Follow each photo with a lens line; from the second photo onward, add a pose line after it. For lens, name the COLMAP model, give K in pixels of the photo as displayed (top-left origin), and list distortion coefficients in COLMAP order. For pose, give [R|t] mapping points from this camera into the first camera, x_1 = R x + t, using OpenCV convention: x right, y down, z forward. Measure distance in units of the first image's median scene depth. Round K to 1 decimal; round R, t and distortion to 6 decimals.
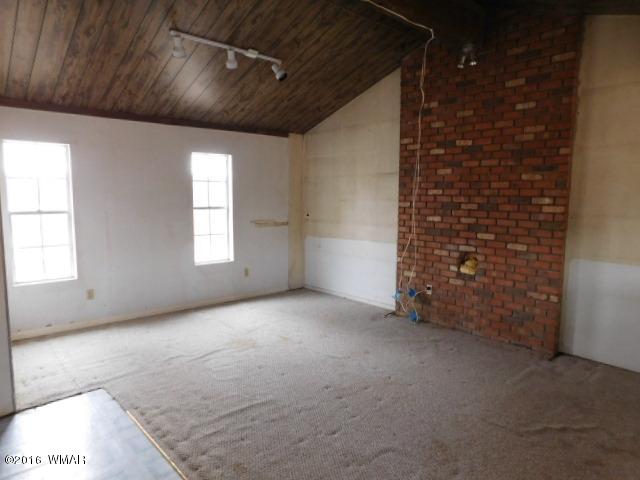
lens RADIAL K [[428.8, 0, 319.7], [0, 428.8, 237.1], [0, 0, 1]] dist [-0.030713, 0.007198]
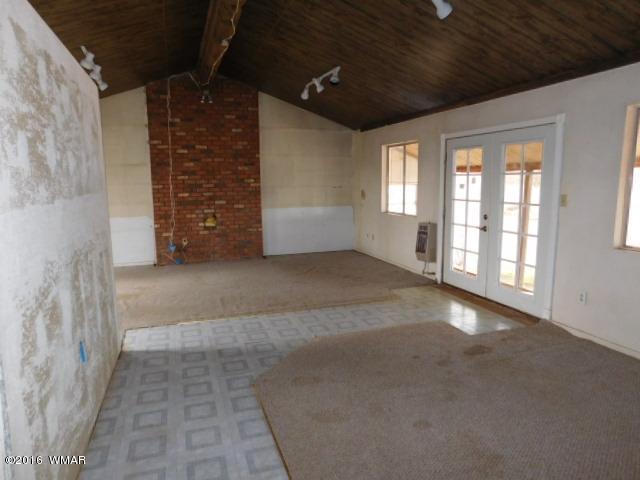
lens RADIAL K [[428.8, 0, 318.6], [0, 428.8, 240.9], [0, 0, 1]] dist [-0.030713, 0.007198]
pose [[0.392187, -0.146732, 0.908108, -1.010172], [0.110215, 0.987580, 0.111974, 0.002185], [-0.913259, 0.056172, 0.403488, -0.059161]]
